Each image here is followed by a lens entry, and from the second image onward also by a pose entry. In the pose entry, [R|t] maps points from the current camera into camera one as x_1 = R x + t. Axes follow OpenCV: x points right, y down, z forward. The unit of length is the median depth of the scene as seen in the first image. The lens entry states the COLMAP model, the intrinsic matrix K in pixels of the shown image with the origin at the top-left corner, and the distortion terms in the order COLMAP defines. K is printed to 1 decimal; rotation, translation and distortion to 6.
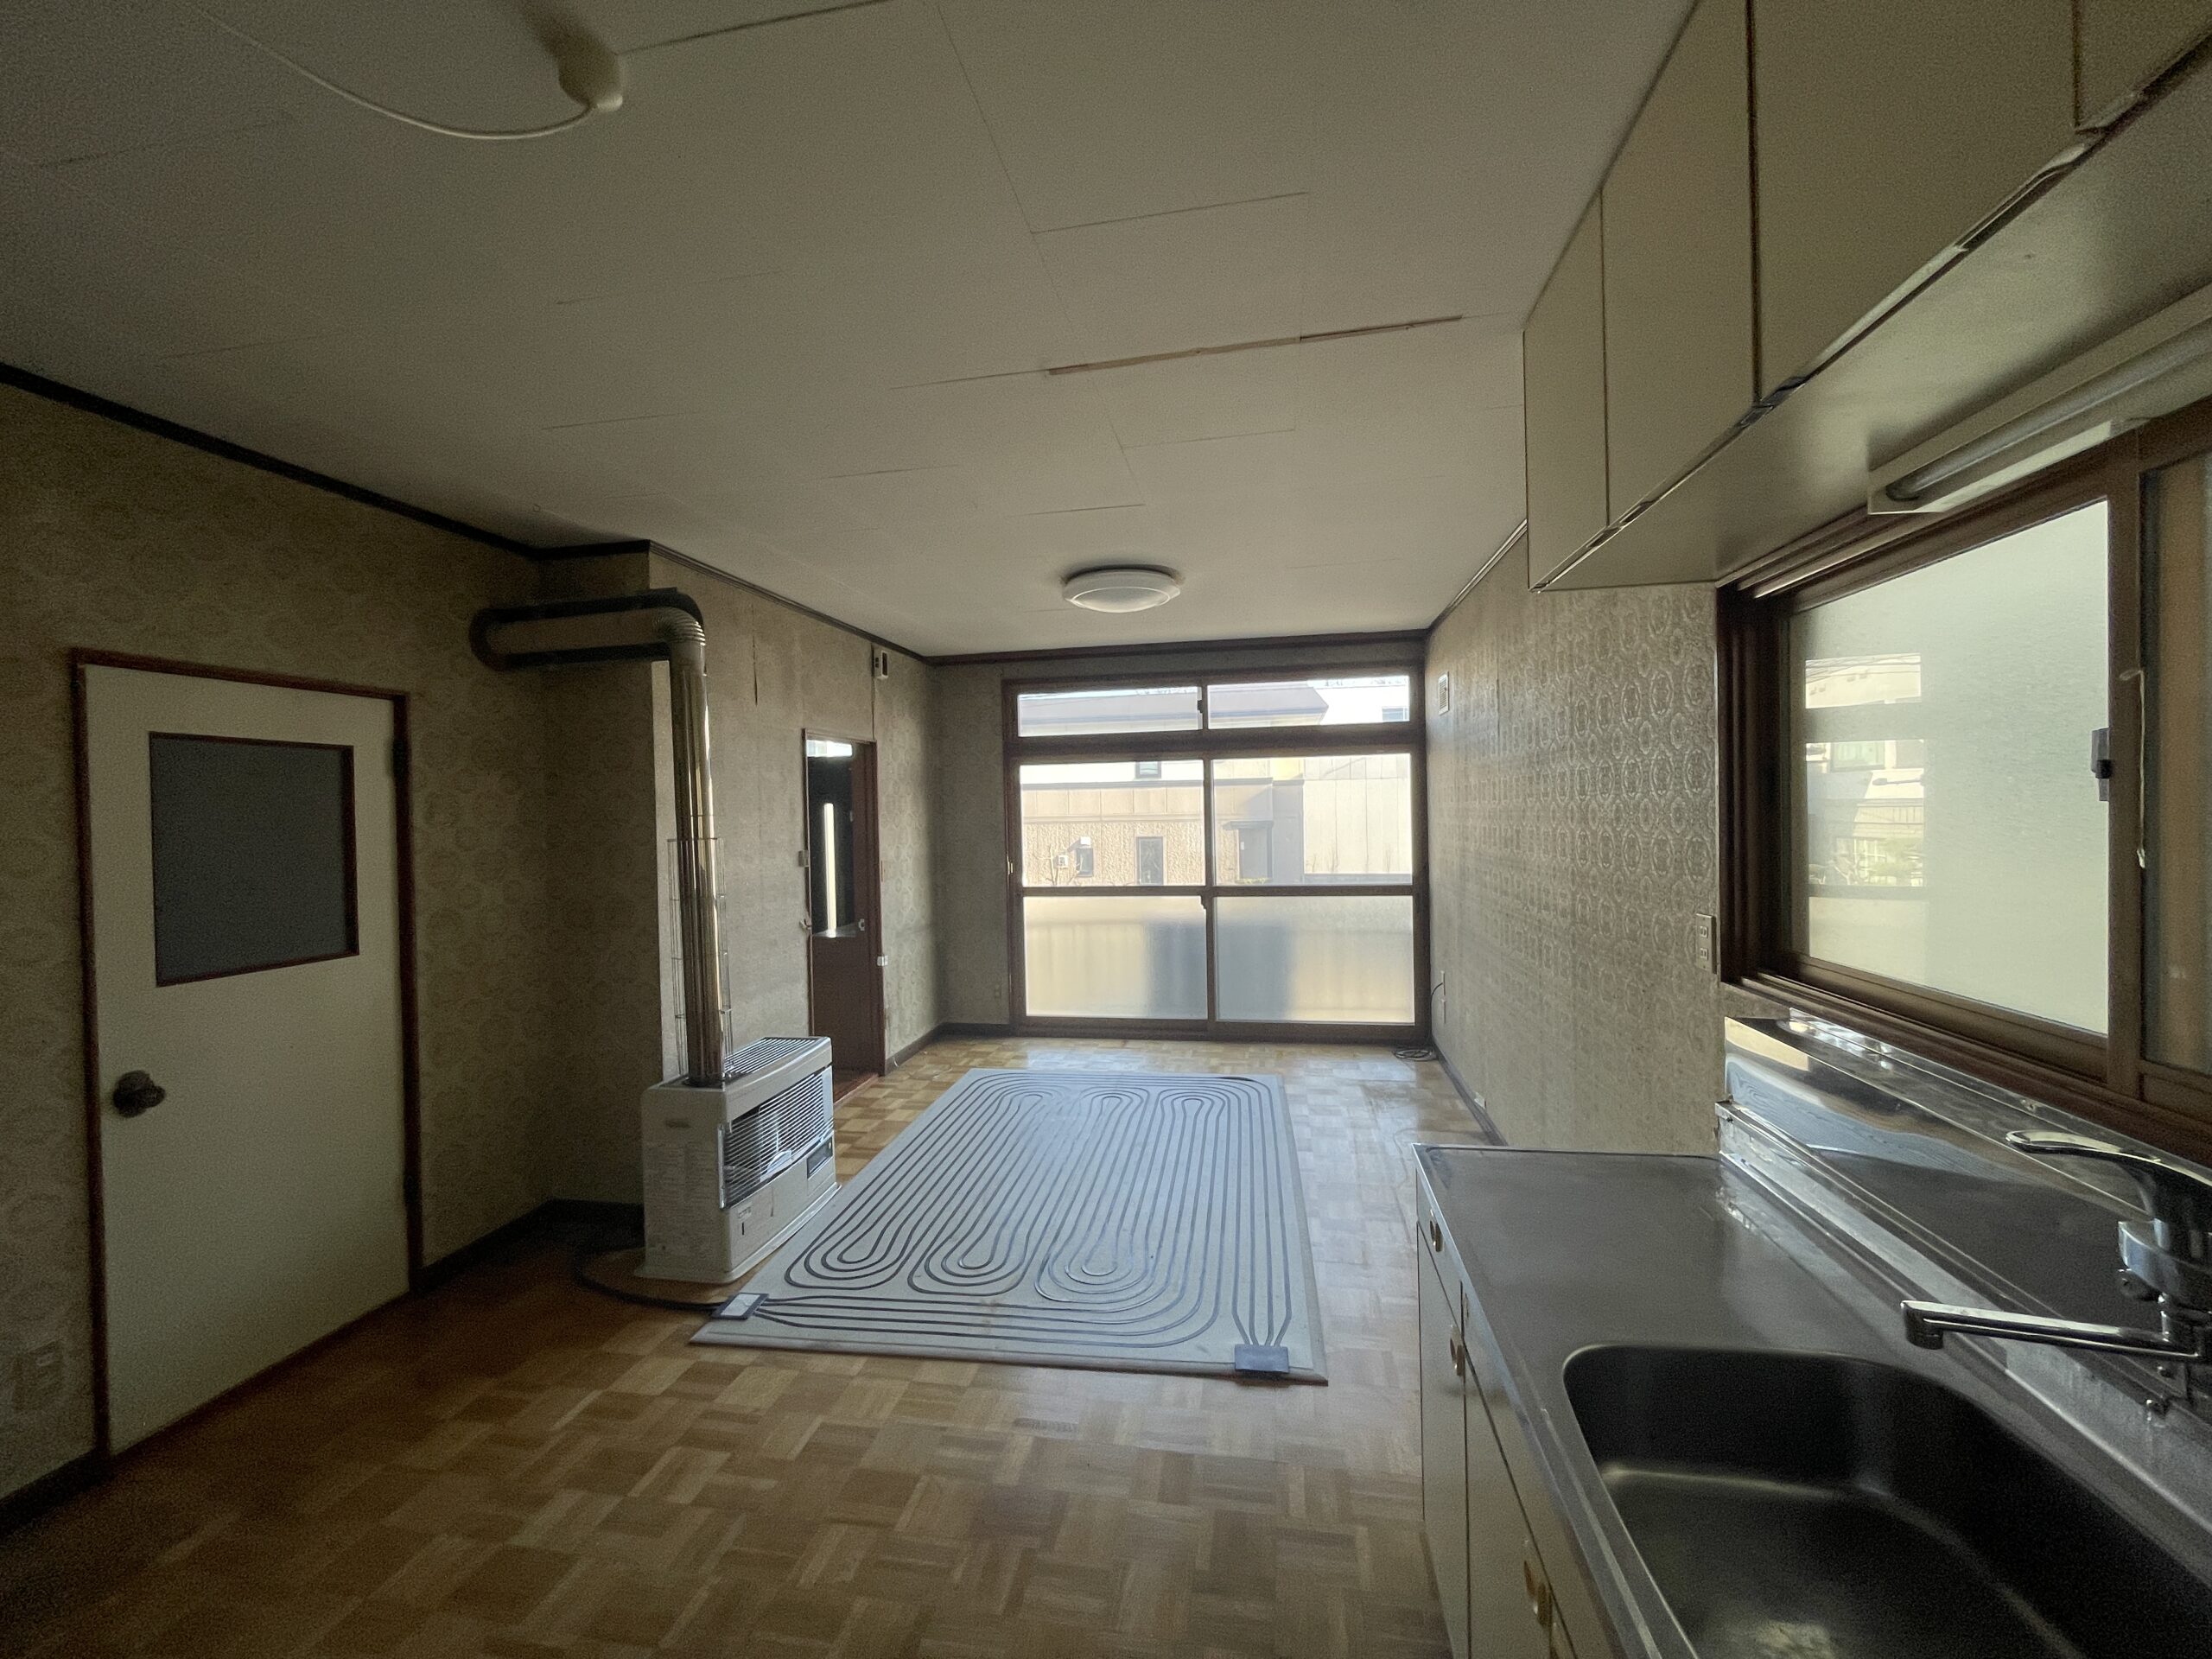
lens RADIAL K [[900.5, 0, 1102.1], [0, 900.5, 834.8], [0, 0, 1]] dist [-0.000014, -0.000462]
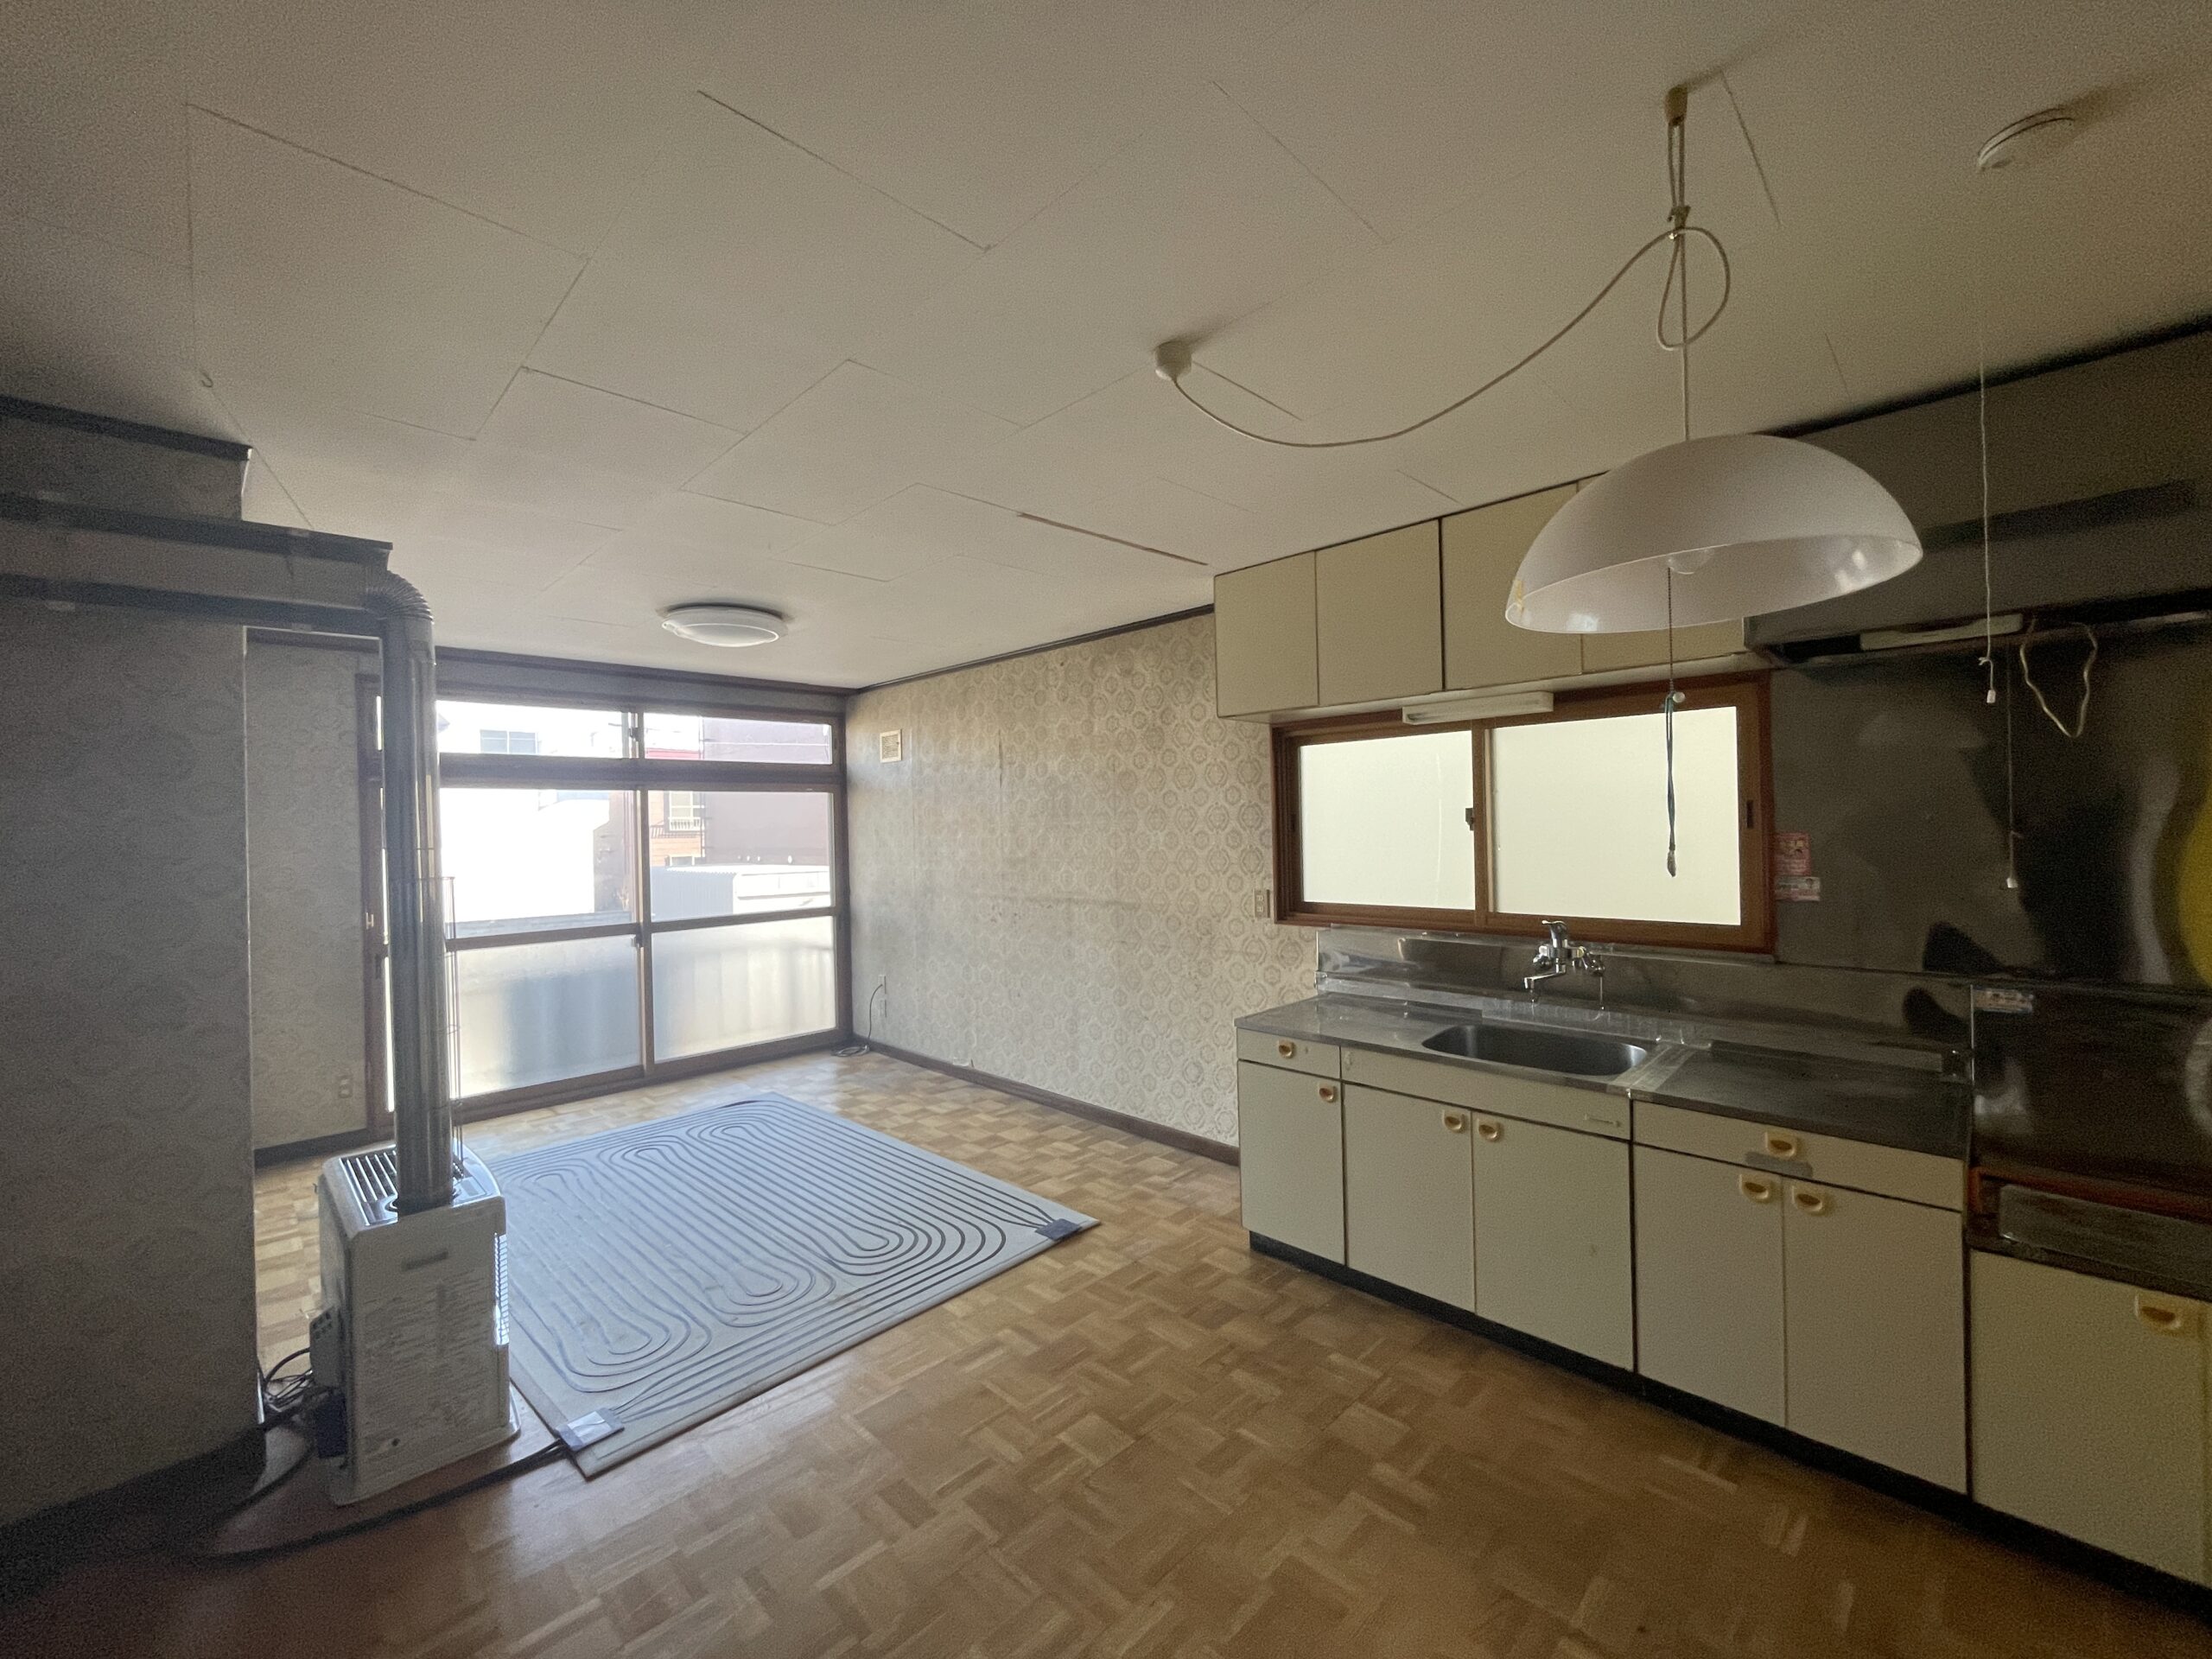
lens RADIAL K [[900.5, 0, 1115.1], [0, 900.5, 825.0], [0, 0, 1]] dist [-0.000014, -0.000462]
pose [[0.562441, 0.011846, 0.826753, -0.418868], [0.031421, 0.998869, -0.035687, 0.003167], [-0.826240, 0.046049, 0.561433, 0.050068]]
